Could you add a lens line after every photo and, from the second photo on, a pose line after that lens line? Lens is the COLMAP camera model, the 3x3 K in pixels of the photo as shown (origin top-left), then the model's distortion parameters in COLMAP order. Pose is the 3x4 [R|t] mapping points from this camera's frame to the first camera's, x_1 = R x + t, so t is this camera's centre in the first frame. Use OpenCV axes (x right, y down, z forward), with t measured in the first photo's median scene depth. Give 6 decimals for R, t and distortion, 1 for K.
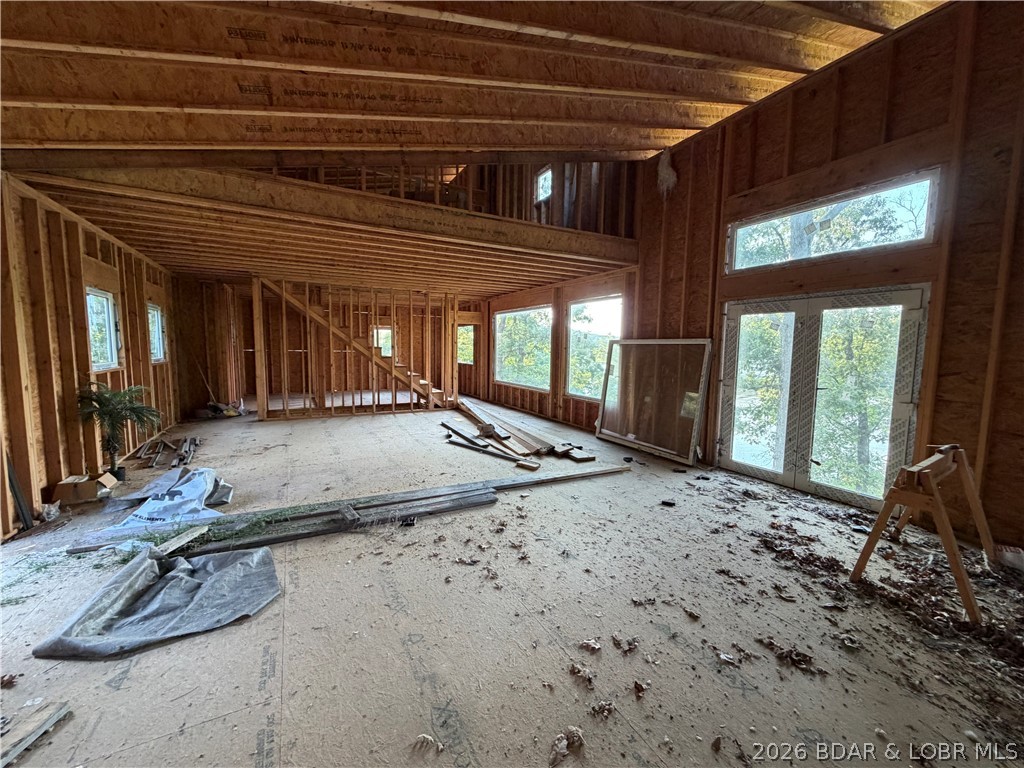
lens RADIAL K [[411.7, 0, 510.0], [0, 411.7, 384.5], [0, 0, 1]] dist [0.001120, -0.000017]
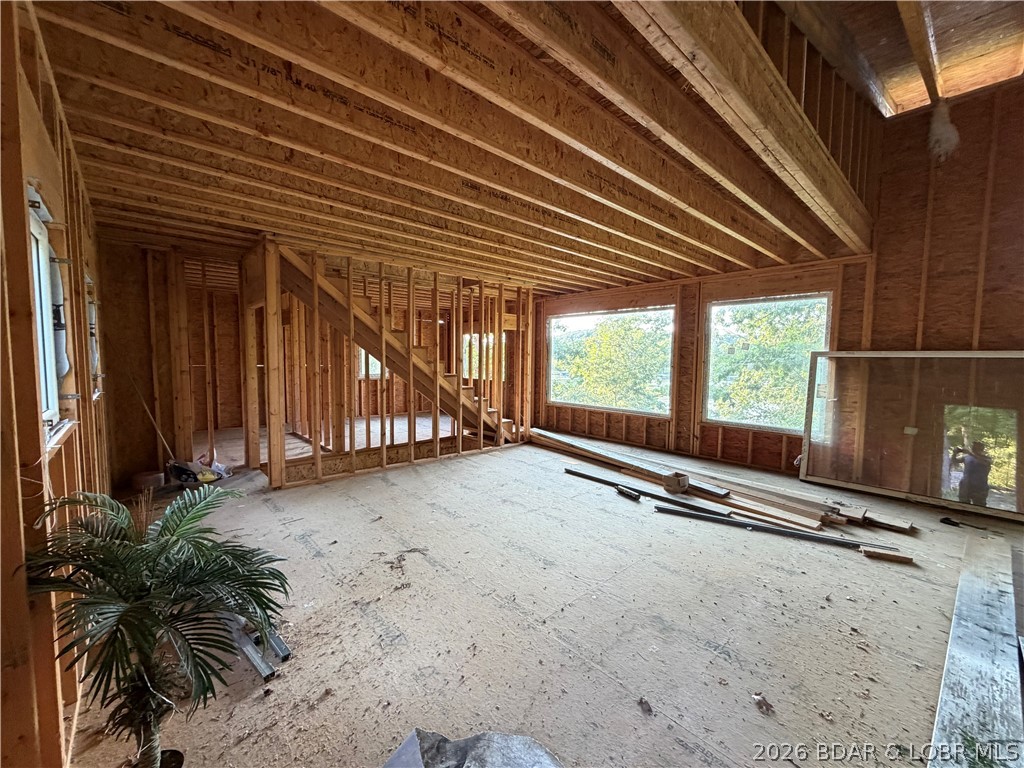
lens RADIAL K [[411.7, 0, 513.2], [0, 411.7, 384.6], [0, 0, 1]] dist [0.001120, -0.000017]
pose [[0.968493, -0.019355, 0.248287, -0.442751], [0.025406, 0.999453, -0.021187, -0.040531], [-0.247741, 0.026827, 0.968455, 0.363648]]
